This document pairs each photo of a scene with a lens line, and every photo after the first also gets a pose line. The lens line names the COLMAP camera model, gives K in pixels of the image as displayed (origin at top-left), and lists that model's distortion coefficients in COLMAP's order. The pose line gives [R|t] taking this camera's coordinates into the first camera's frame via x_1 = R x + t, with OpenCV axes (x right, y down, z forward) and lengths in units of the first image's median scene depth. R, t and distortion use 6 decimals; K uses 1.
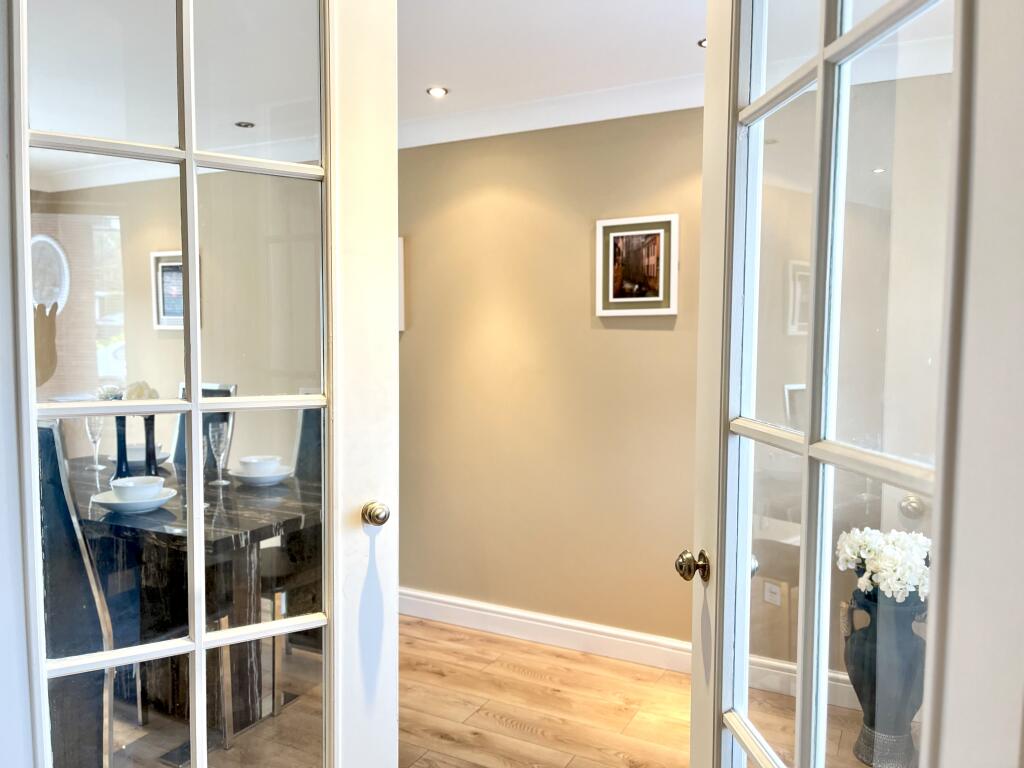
lens RADIAL K [[781.5, 0, 512.0], [0, 781.5, 384.0], [0, 0, 1]] dist [0.005884, 0.001554]
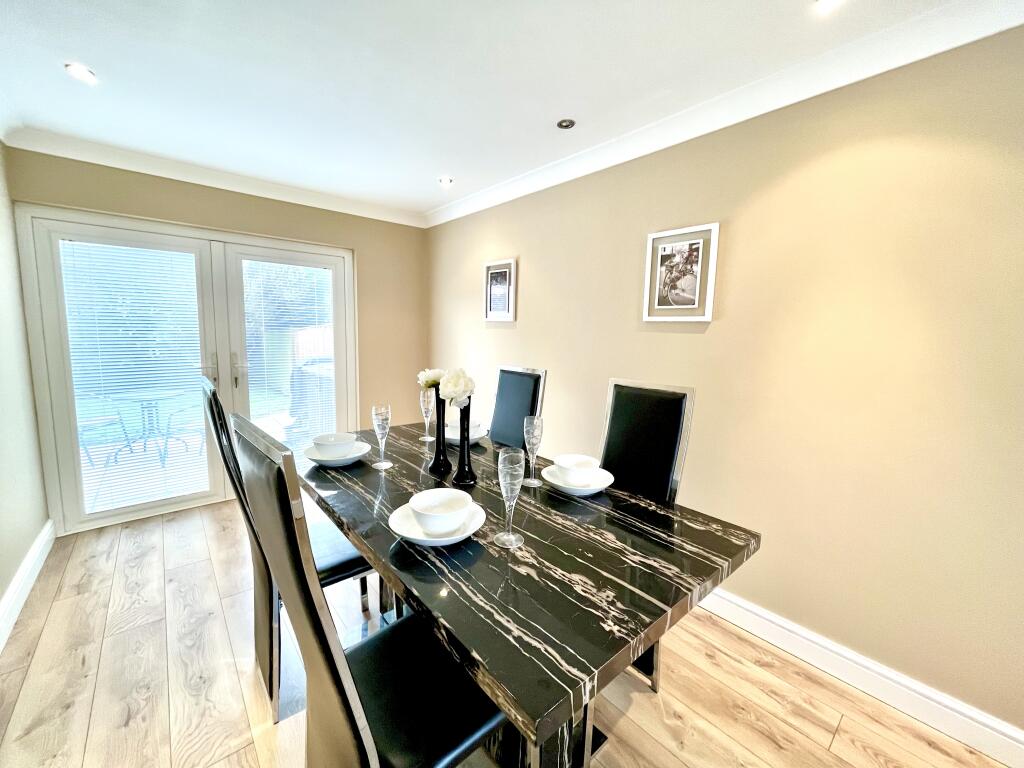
lens RADIAL K [[412.9, 0, 513.3], [0, 412.9, 379.9], [0, 0, 1]] dist [-0.005630, 0.000115]
pose [[0.930403, 0.061846, -0.361283, -0.201405], [-0.044552, 0.997436, 0.056012, -0.017587], [0.363820, -0.036018, 0.930772, 0.484144]]
